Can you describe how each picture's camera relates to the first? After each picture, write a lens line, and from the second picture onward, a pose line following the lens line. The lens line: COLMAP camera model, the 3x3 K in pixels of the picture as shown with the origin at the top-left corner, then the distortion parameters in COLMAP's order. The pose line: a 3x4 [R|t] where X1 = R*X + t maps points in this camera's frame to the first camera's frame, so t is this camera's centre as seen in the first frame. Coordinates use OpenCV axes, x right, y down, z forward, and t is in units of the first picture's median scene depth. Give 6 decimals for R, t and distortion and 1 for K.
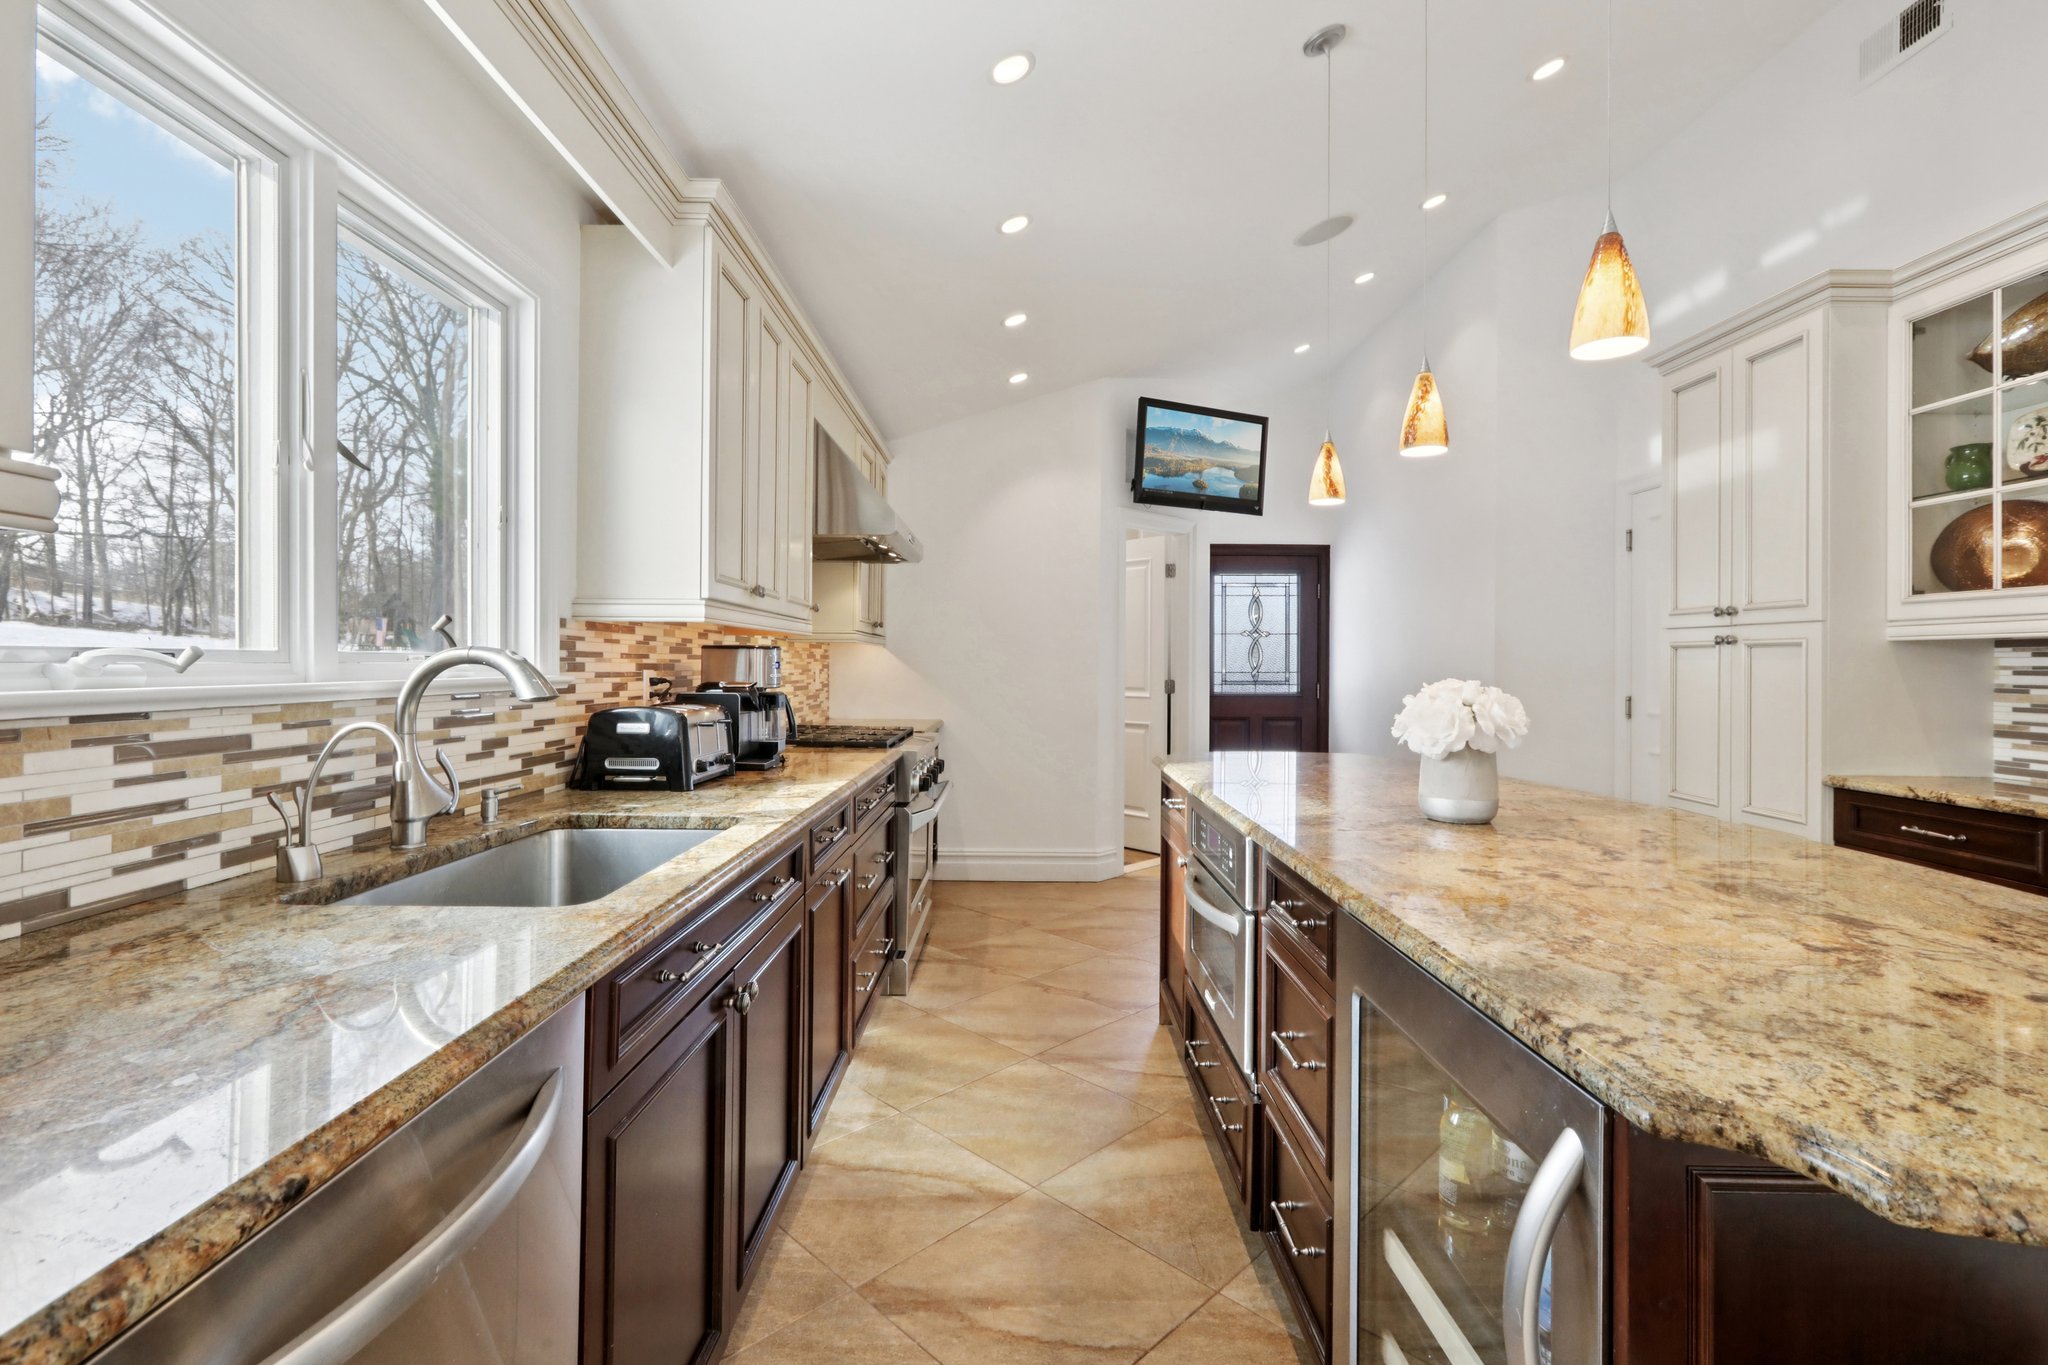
lens RADIAL K [[922.3, 0, 1032.5], [0, 922.3, 659.0], [0, 0, 1]] dist [0.000883, 0.000677]
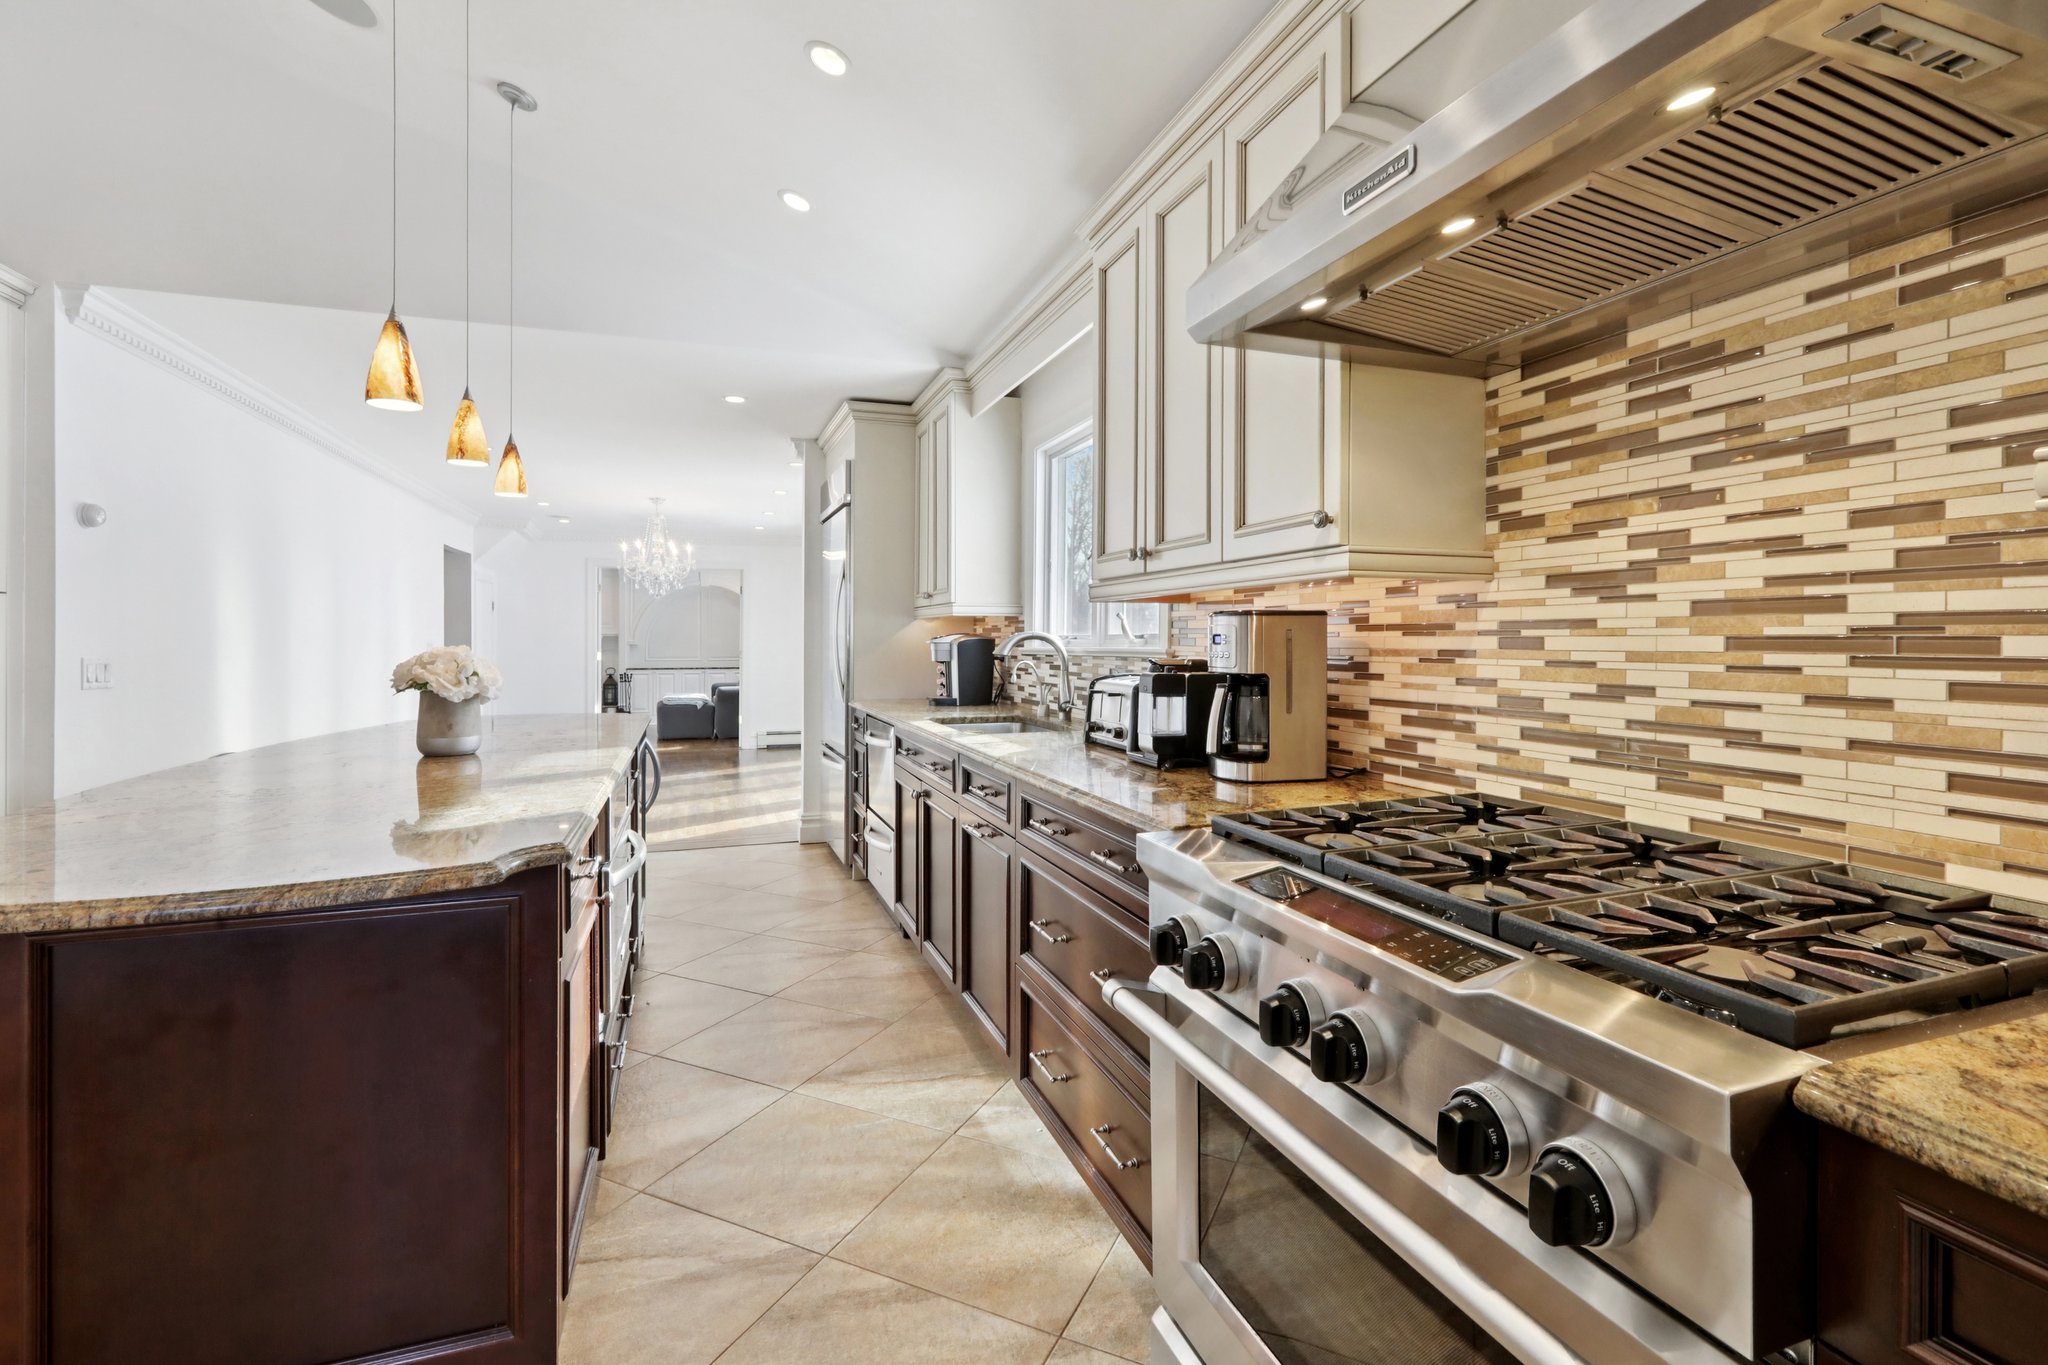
lens RADIAL K [[926.2, 0, 1017.0], [0, 926.2, 646.8], [0, 0, 1]] dist [-0.003865, -0.000081]
pose [[-0.947785, -0.007106, -0.318831, 0.102018], [-0.006629, 0.999975, -0.002582, 0.019626], [0.318841, -0.000333, -0.947808, 2.062946]]
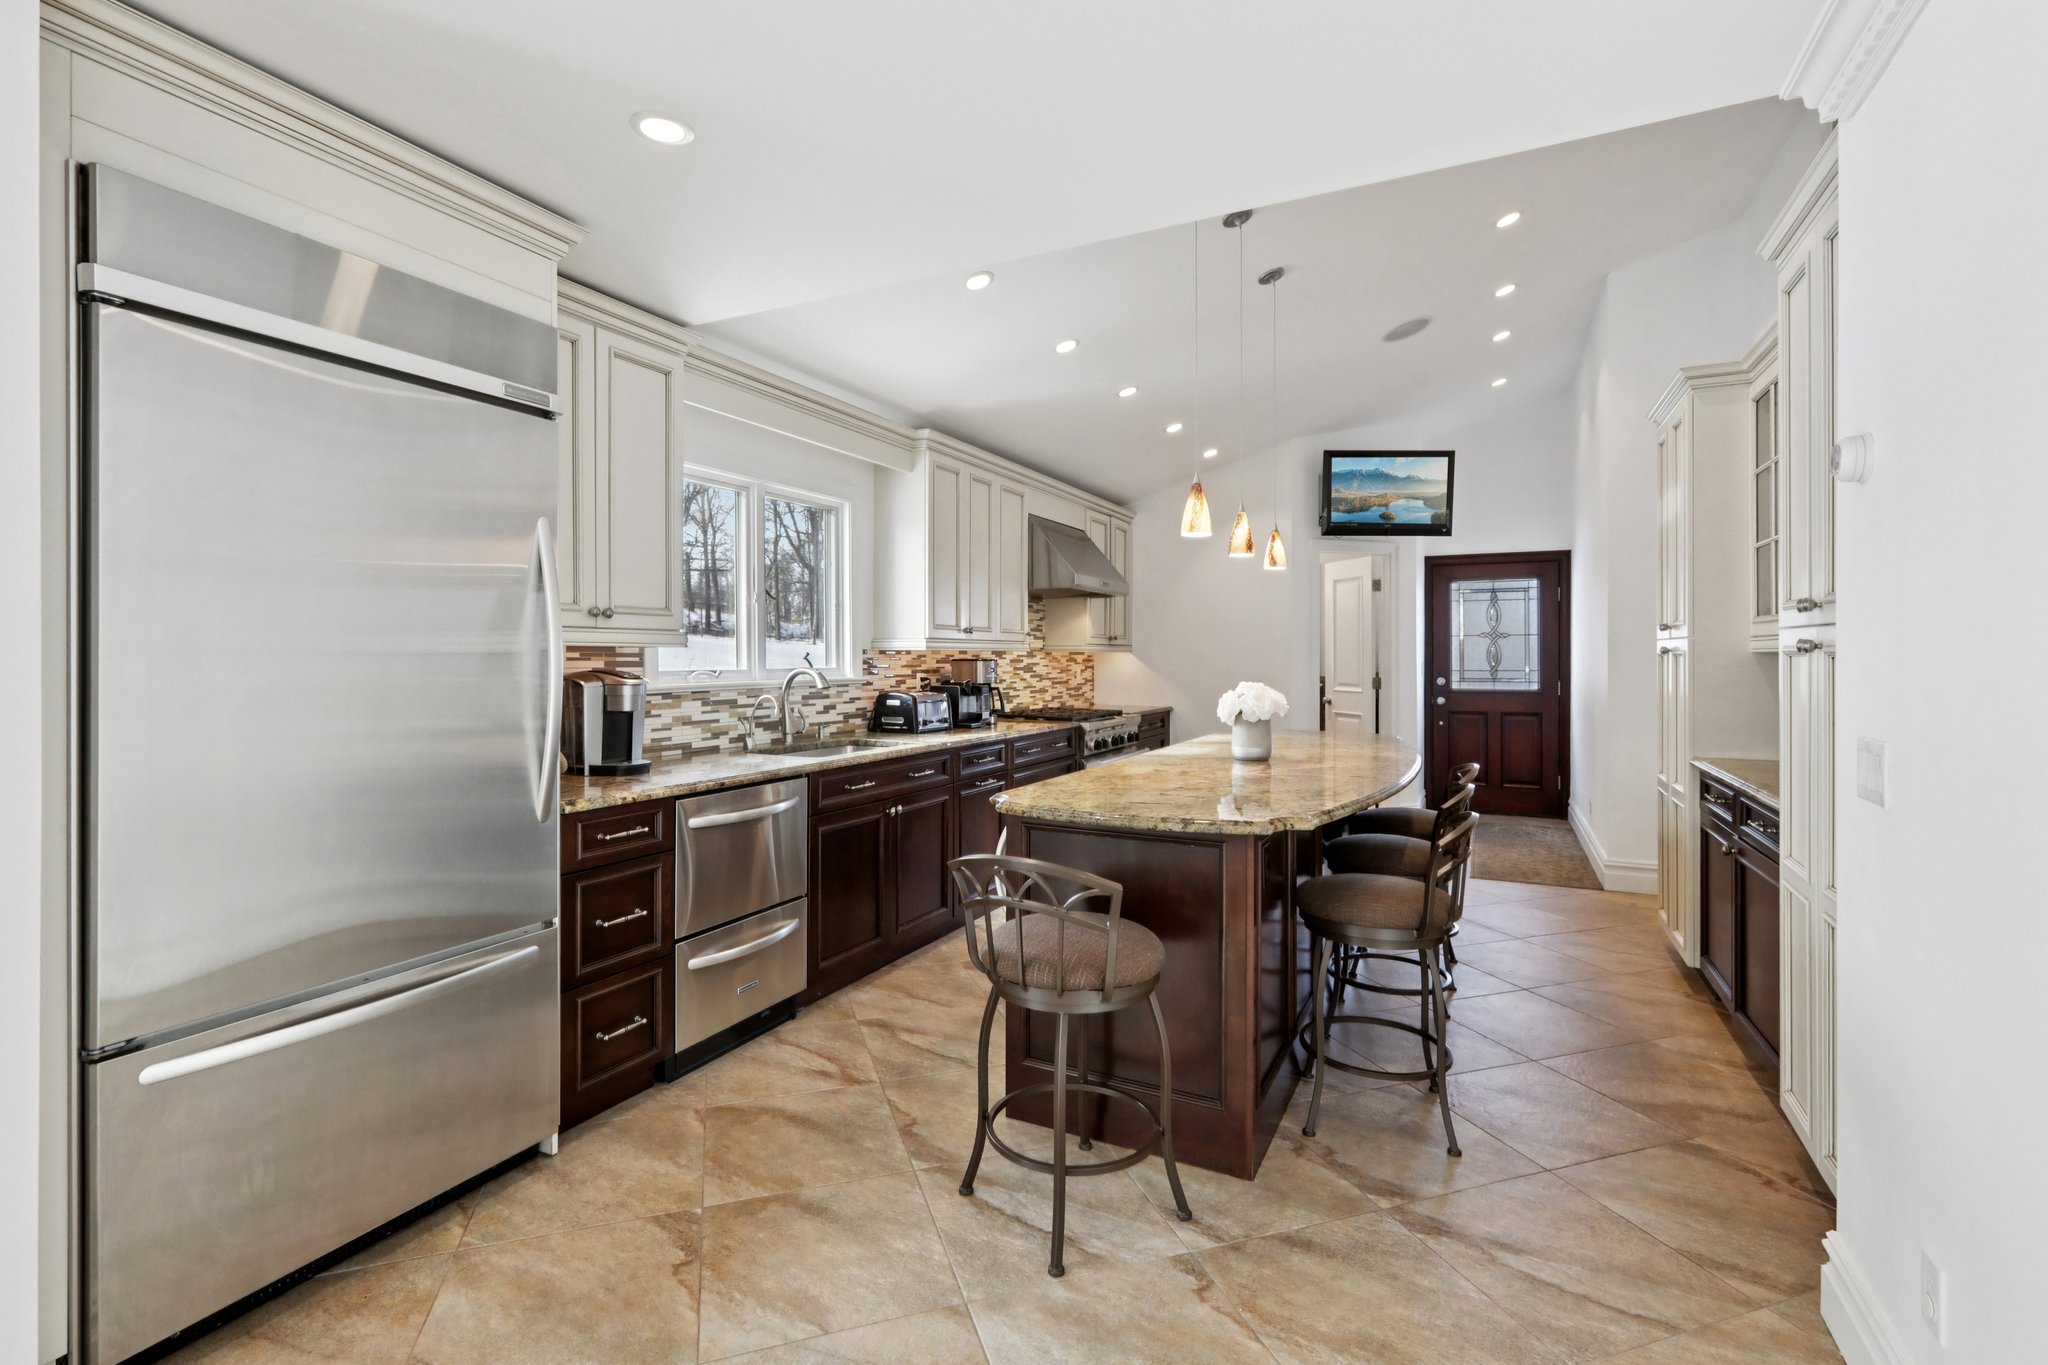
lens RADIAL K [[934.2, 0, 1026.1], [0, 934.2, 654.0], [0, 0, 1]] dist [-0.003362, 0.000244]
pose [[0.891848, -0.006468, -0.452290, 0.744235], [0.007855, 0.999968, 0.001188, -0.032382], [0.452268, -0.004612, 0.891870, -0.695346]]
